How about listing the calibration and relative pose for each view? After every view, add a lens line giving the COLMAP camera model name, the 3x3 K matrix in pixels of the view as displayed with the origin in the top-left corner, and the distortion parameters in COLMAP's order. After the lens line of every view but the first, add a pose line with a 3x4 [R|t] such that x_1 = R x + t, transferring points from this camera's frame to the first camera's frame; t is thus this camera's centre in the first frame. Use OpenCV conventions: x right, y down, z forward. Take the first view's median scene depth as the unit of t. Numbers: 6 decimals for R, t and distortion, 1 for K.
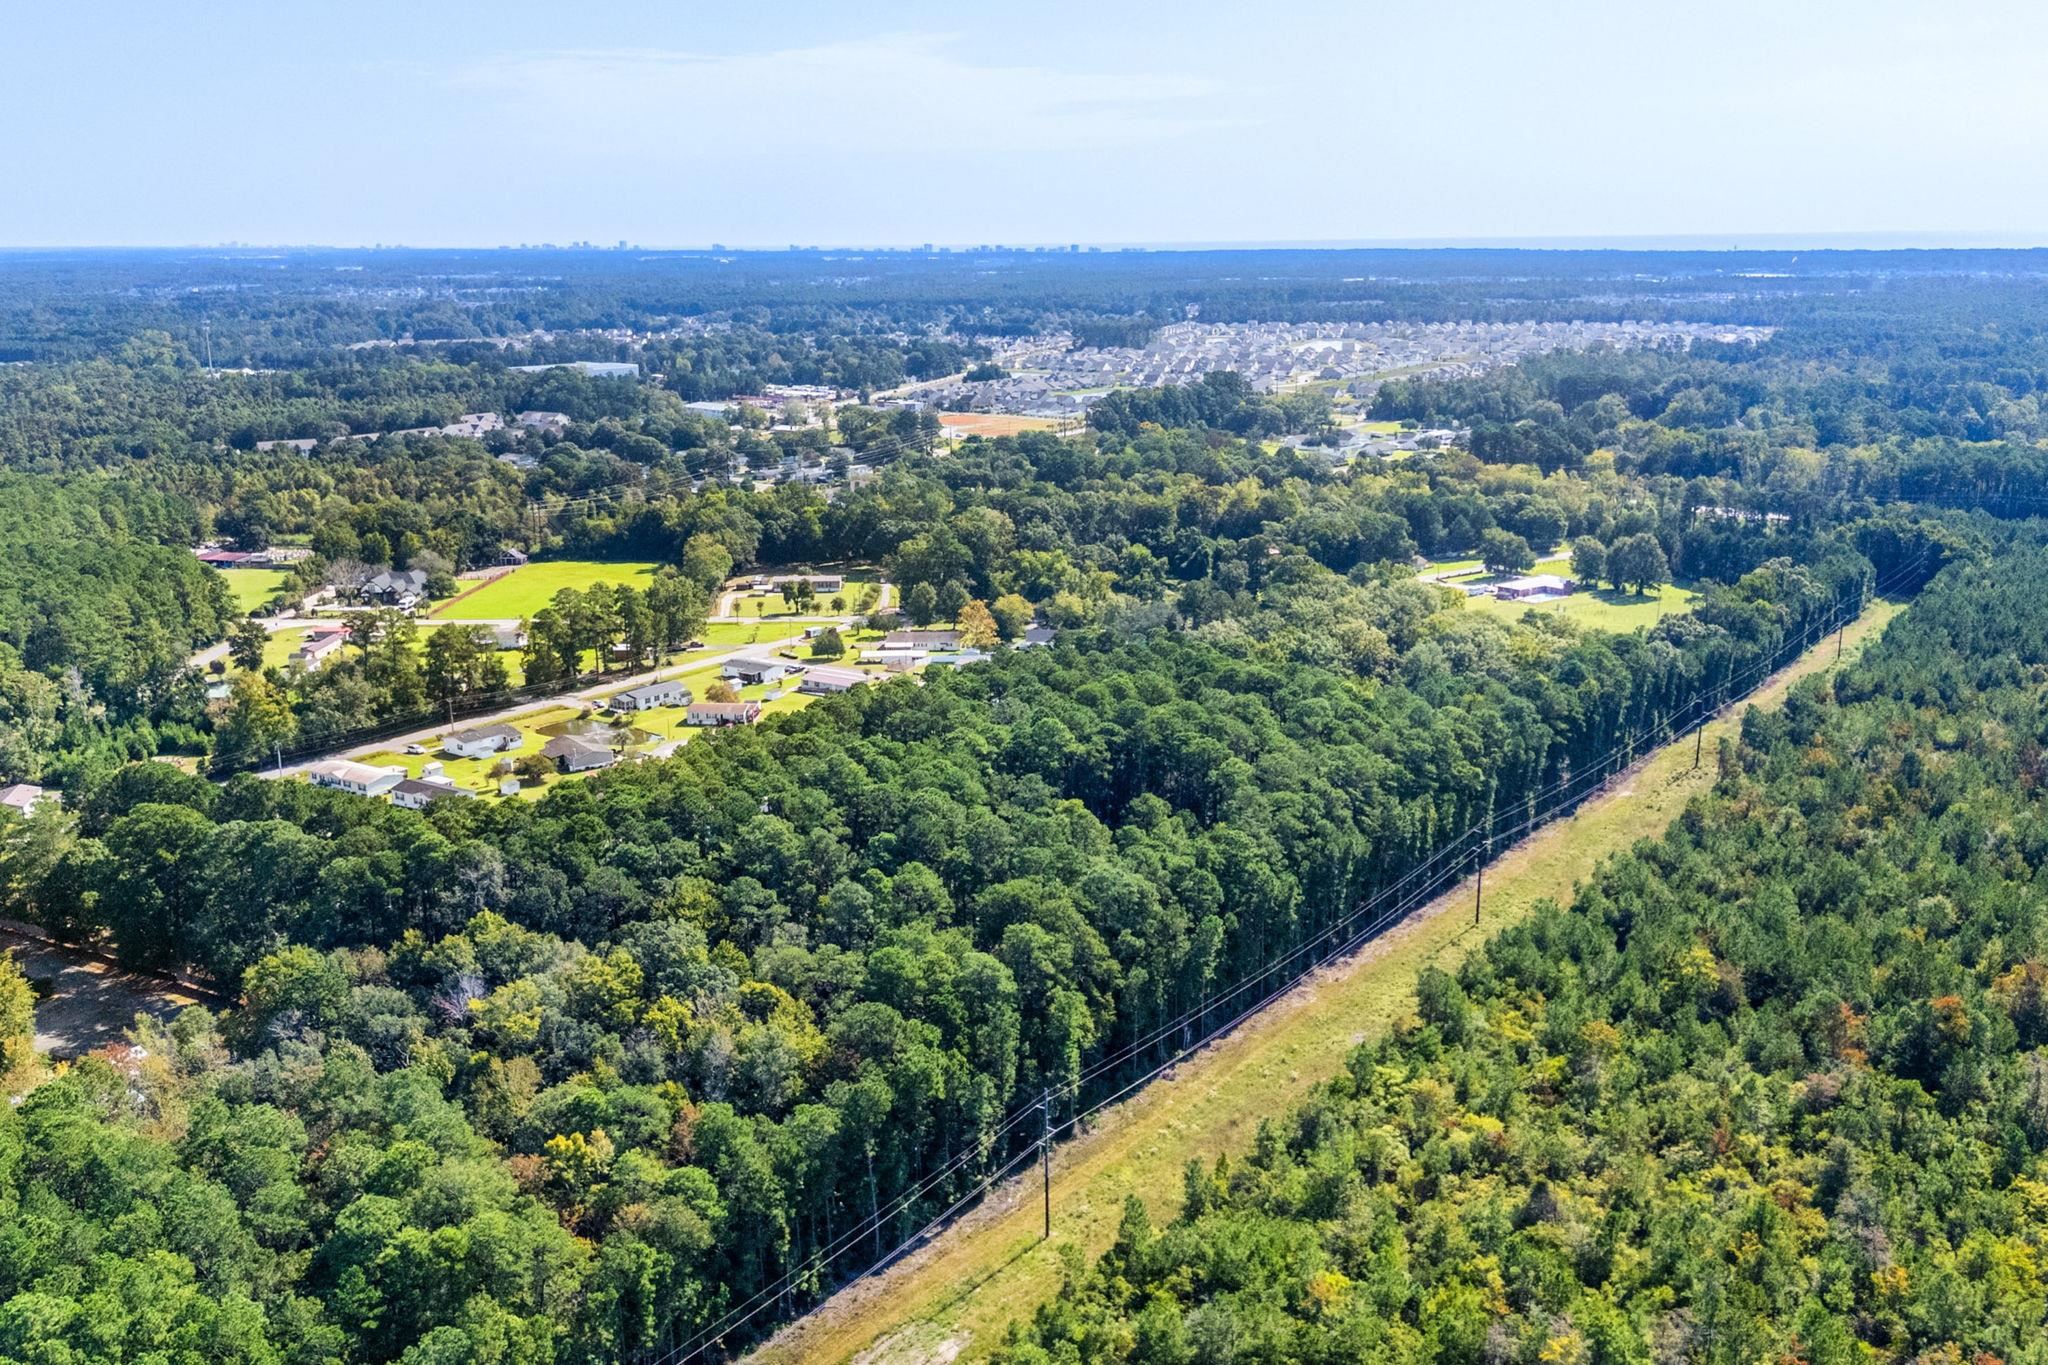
lens RADIAL K [[1812.3, 0, 1050.2], [0, 1812.3, 685.0], [0, 0, 1]] dist [0.206830, -0.452547]
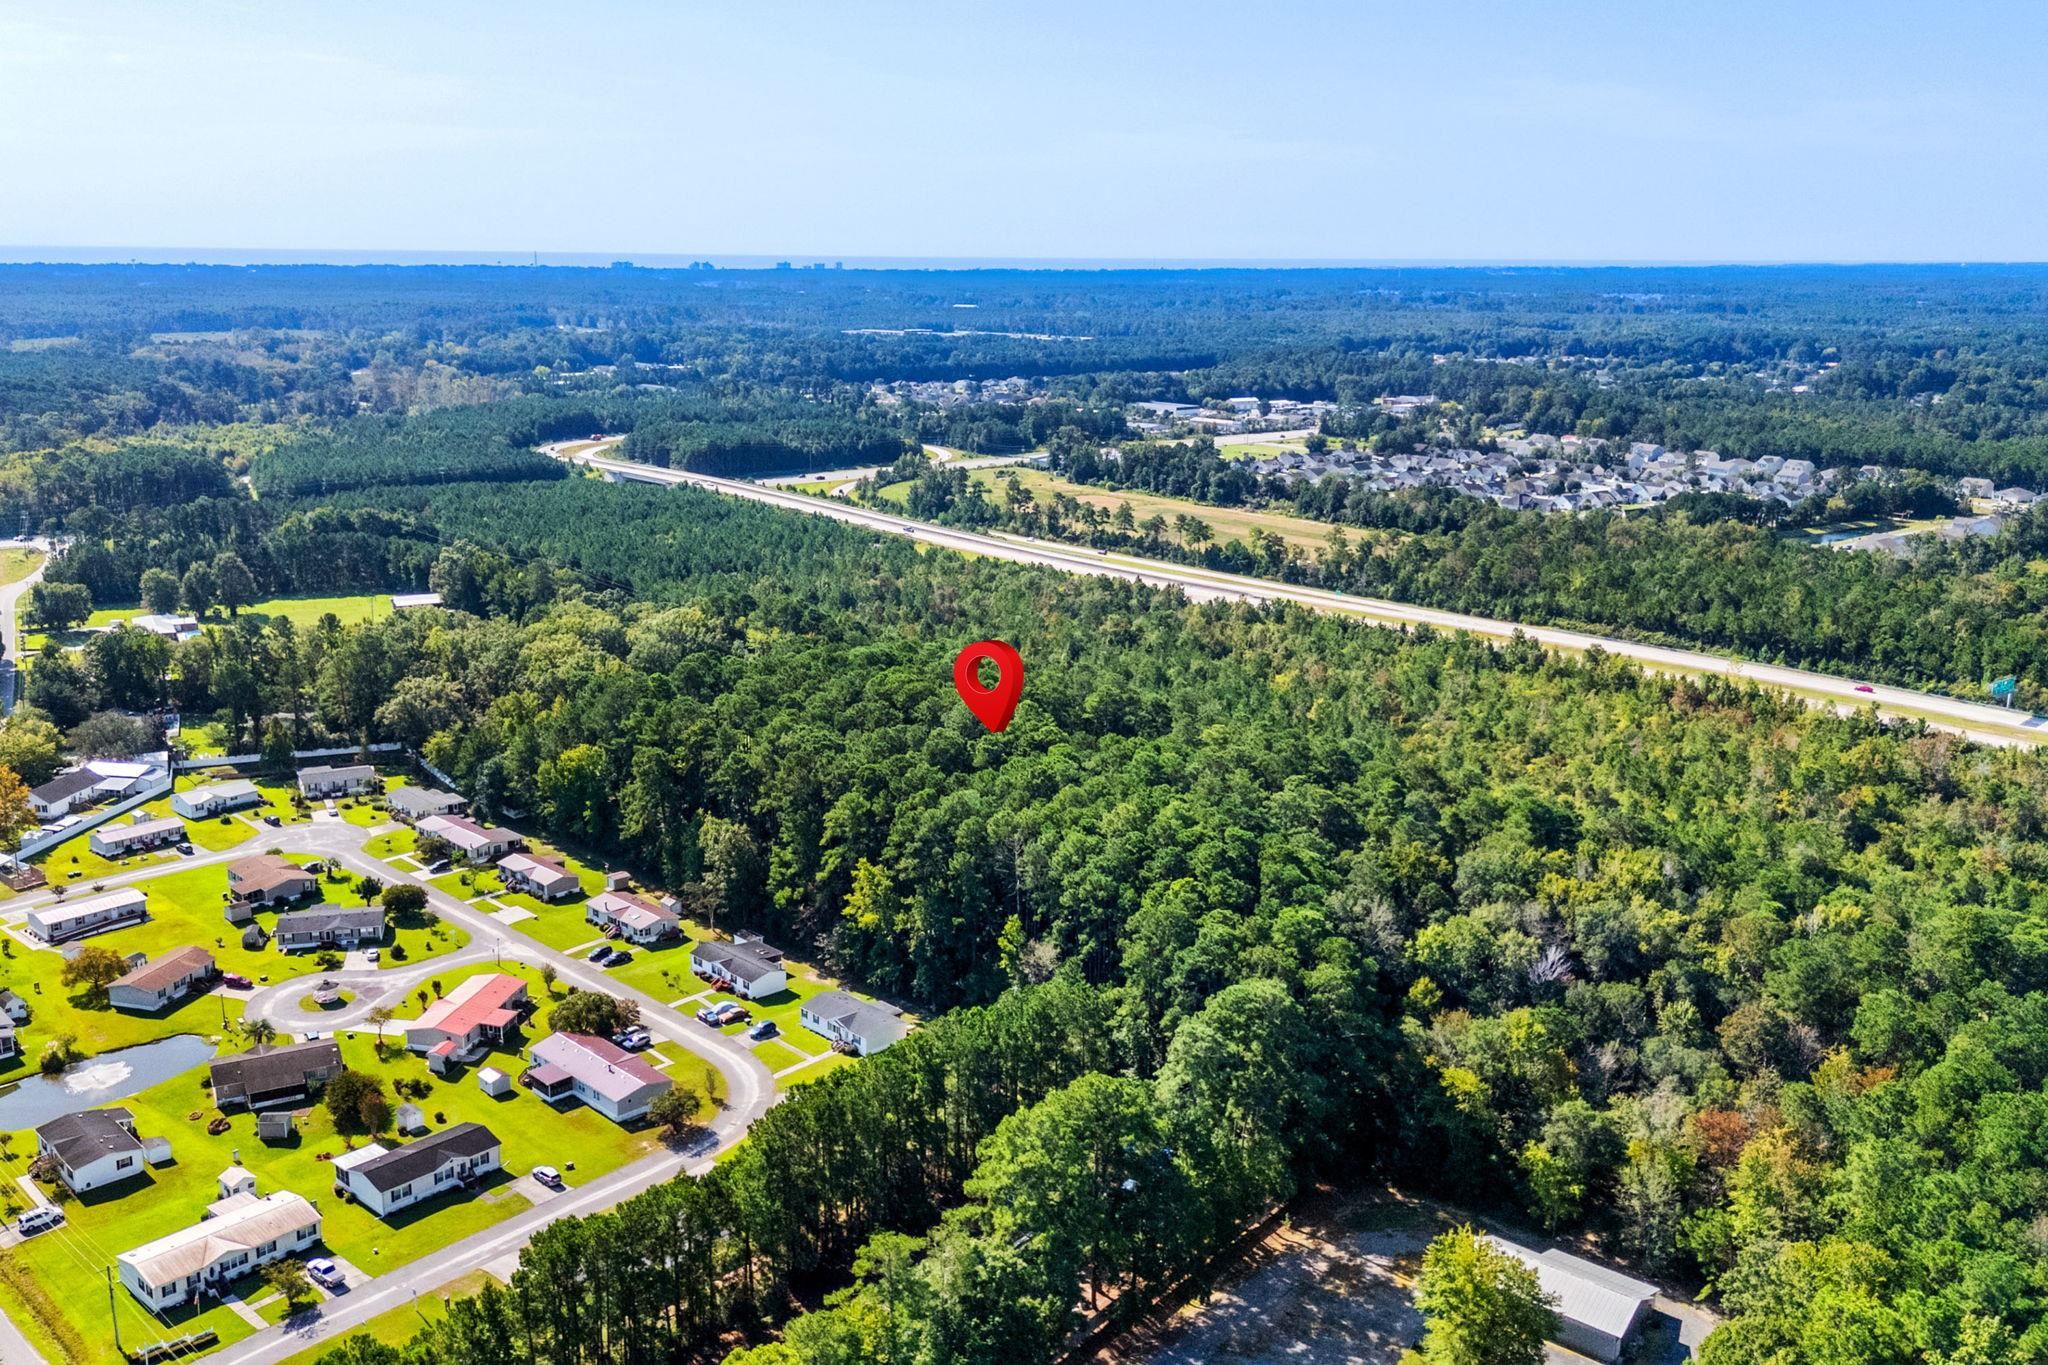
lens RADIAL K [[1746.5, 0, 955.4], [0, 1746.5, 649.3], [0, 0, 1]] dist [0.153673, -0.325104]
pose [[0.175535, -0.207516, 0.962354, -0.629525], [0.225530, 0.960012, 0.165874, -0.121528], [-0.958292, 0.187923, 0.215317, 0.511534]]
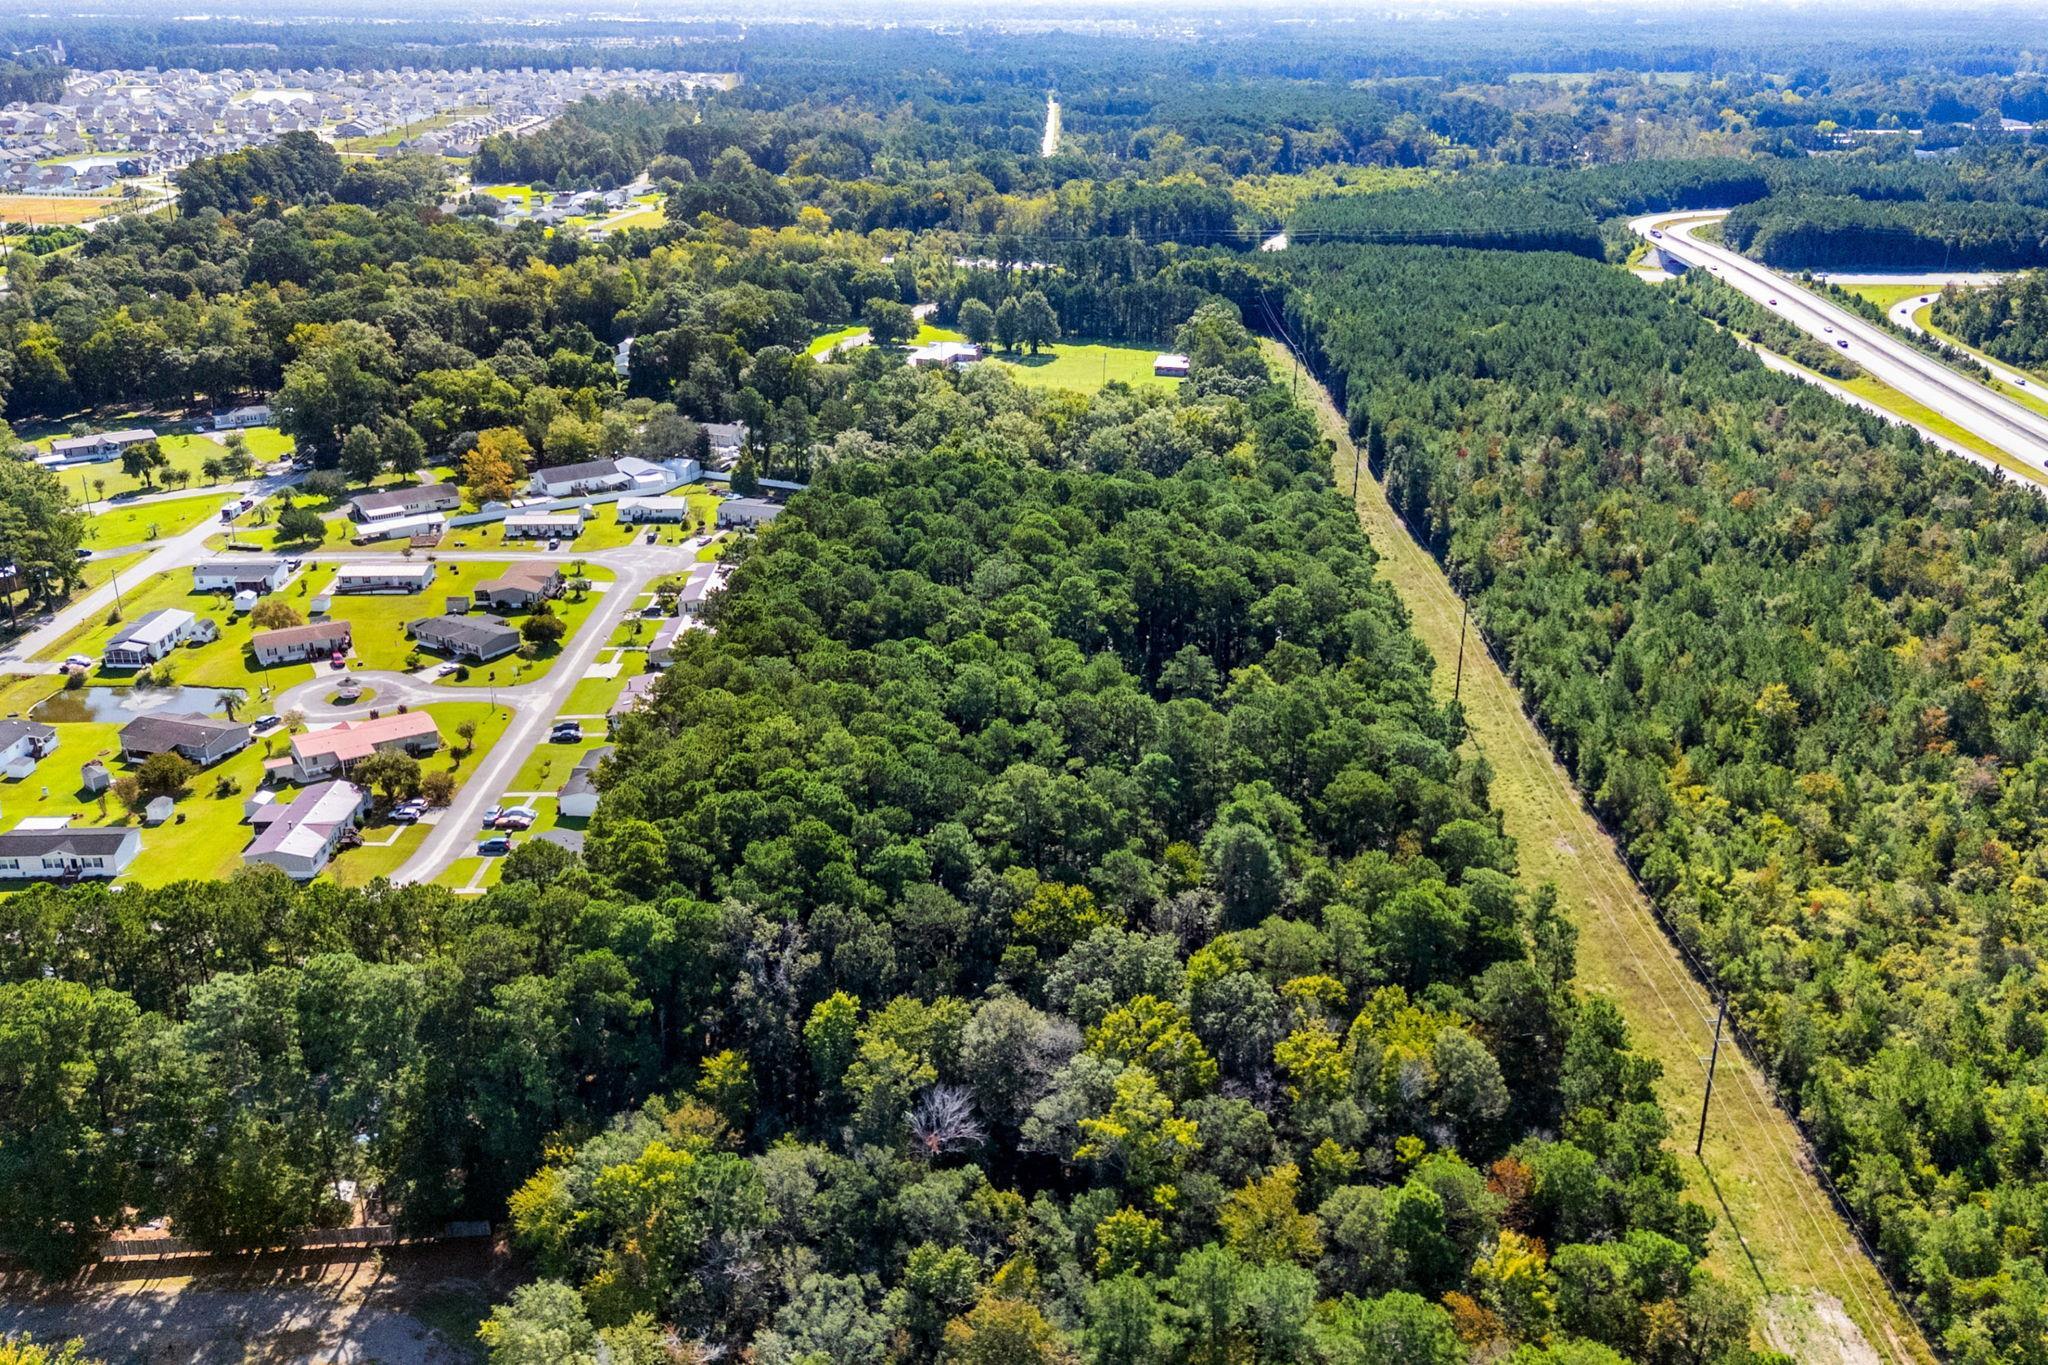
lens RADIAL K [[1767.5, 0, 1062.3], [0, 1767.5, 653.2], [0, 0, 1]] dist [0.078468, -0.062536]
pose [[0.808296, -0.196018, 0.555189, -0.295095], [0.127065, 0.978808, 0.160590, -0.050113], [-0.574902, -0.059259, 0.816073, 0.209732]]
